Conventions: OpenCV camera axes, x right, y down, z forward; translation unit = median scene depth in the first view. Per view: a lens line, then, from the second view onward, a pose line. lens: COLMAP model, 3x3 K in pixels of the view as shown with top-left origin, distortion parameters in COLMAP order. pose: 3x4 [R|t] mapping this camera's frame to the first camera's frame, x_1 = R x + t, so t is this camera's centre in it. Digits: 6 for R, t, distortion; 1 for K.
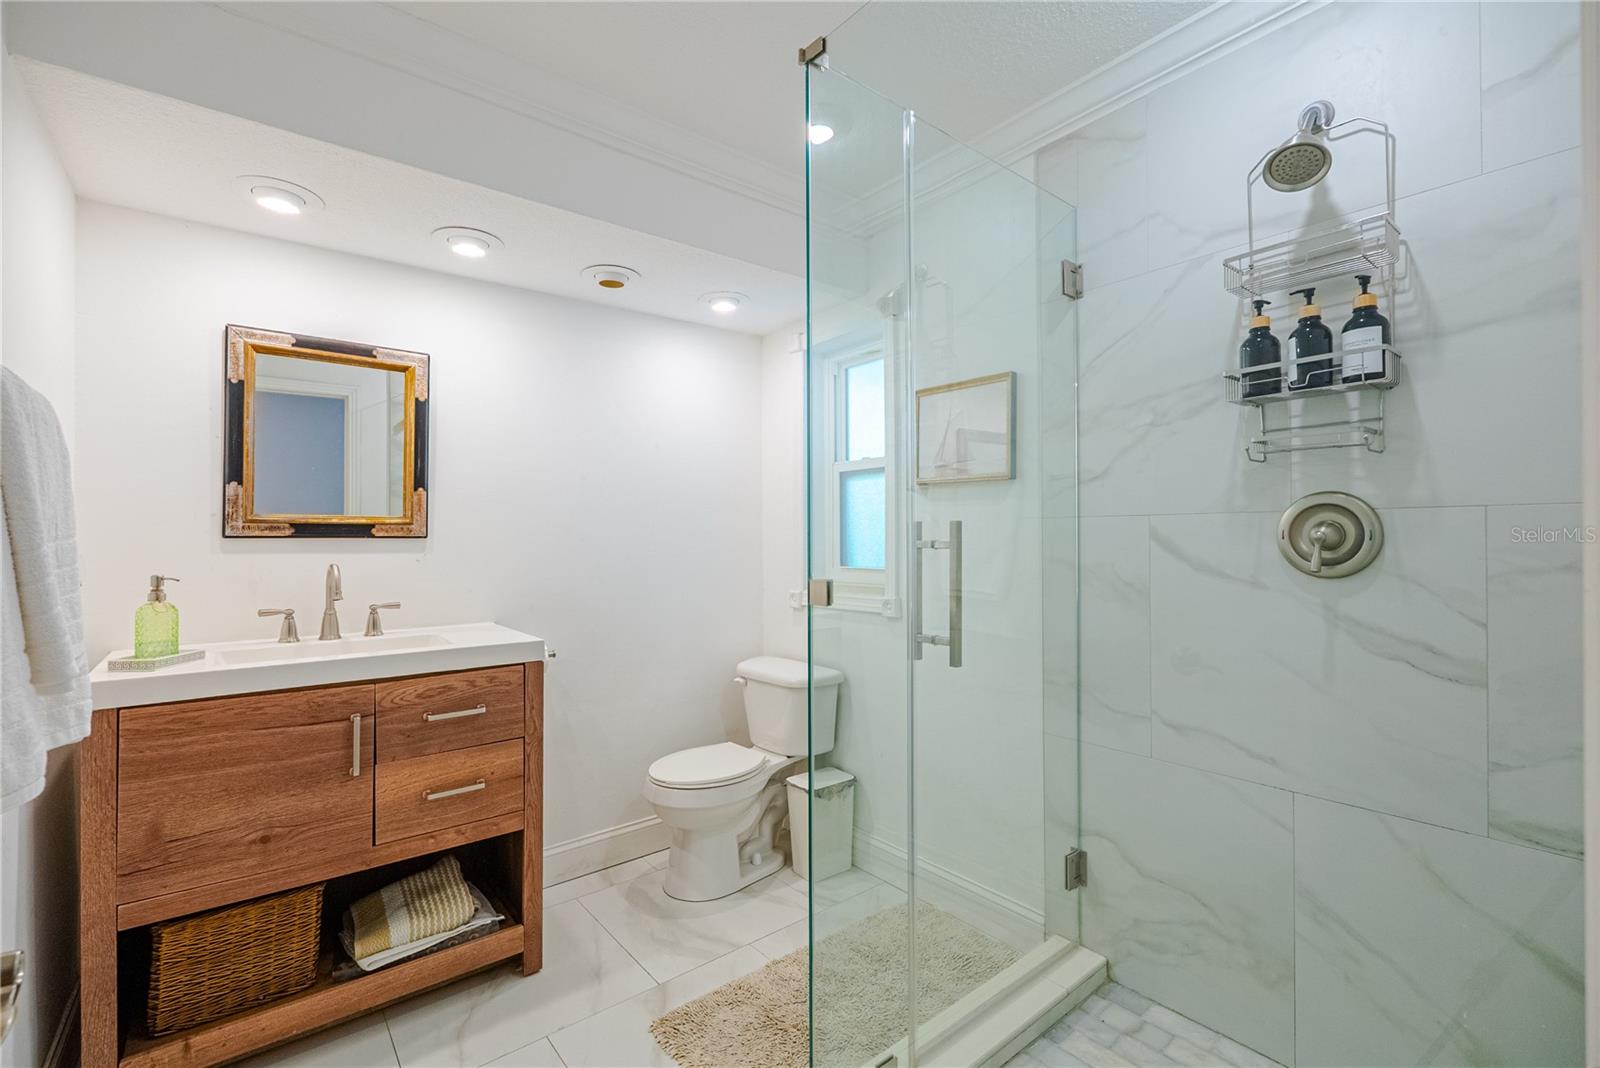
lens RADIAL K [[709.1, 0, 800.0], [0, 709.1, 534.0], [0, 0, 1]] dist [-0.000852, -0.000081]
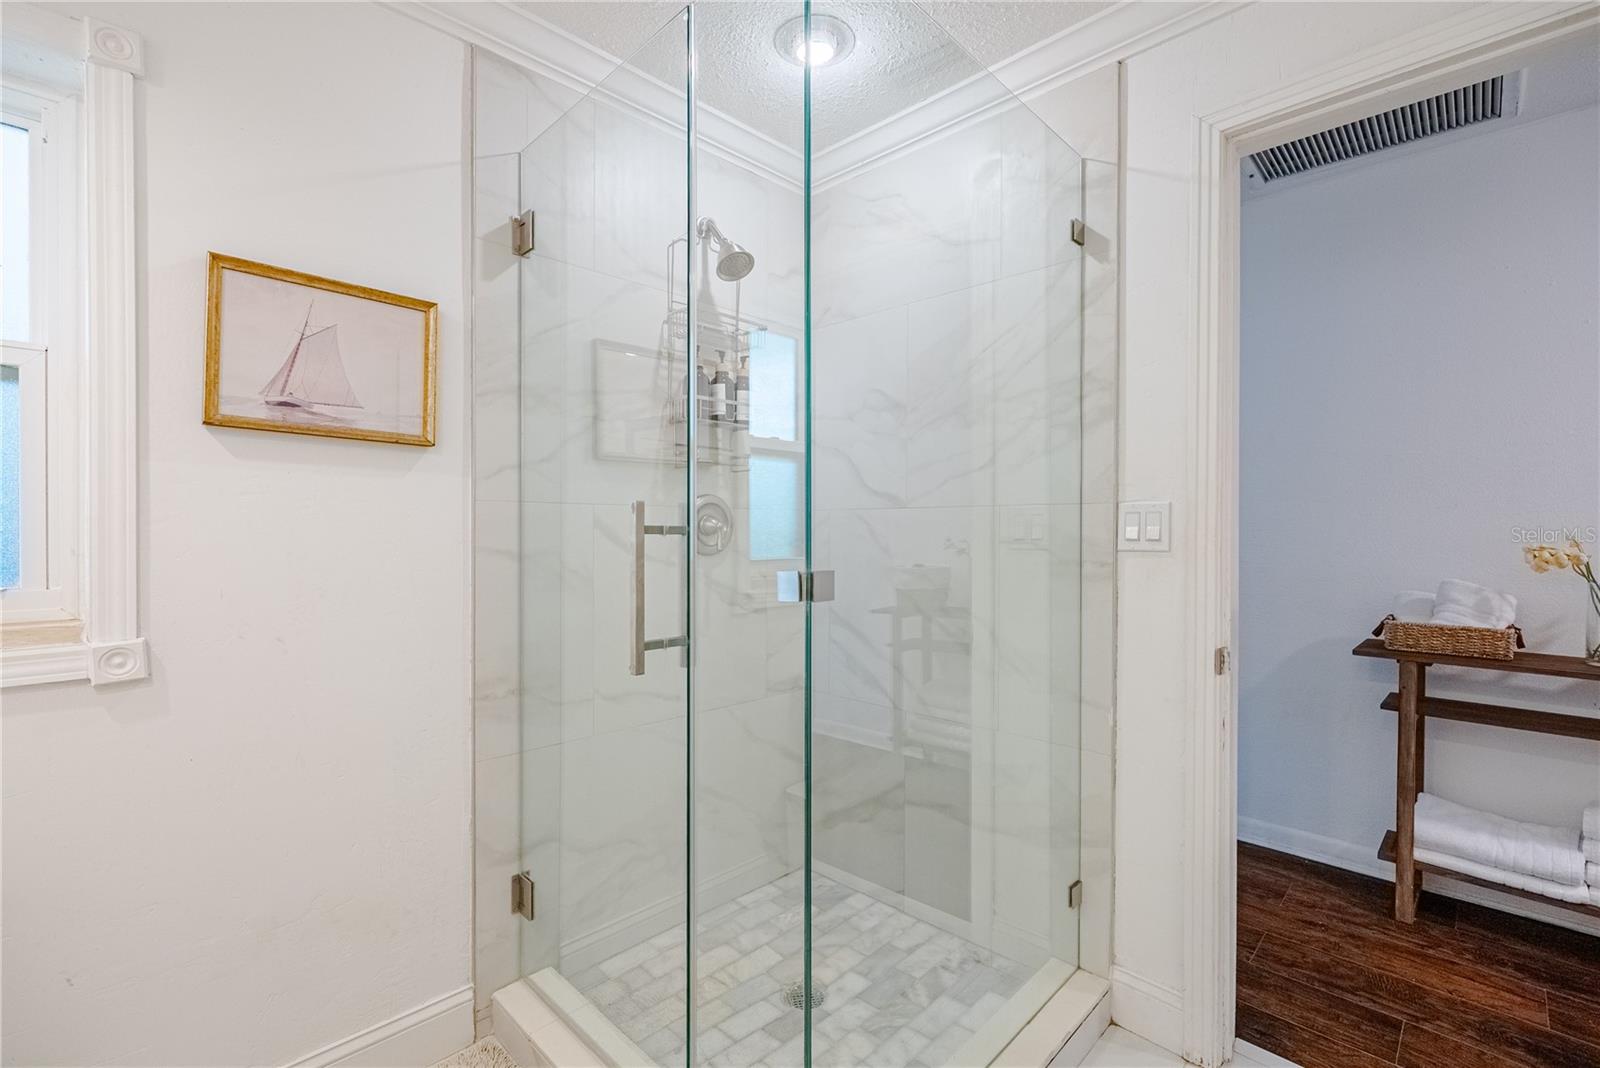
lens RADIAL K [[709.1, 0, 800.0], [0, 709.1, 534.0], [0, 0, 1]] dist [-0.000852, -0.000081]
pose [[-0.111618, 0.000712, 0.993751, -0.535090], [-0.006666, 0.999977, -0.001465, 0.015900], [-0.993729, -0.006788, -0.111611, 0.753073]]
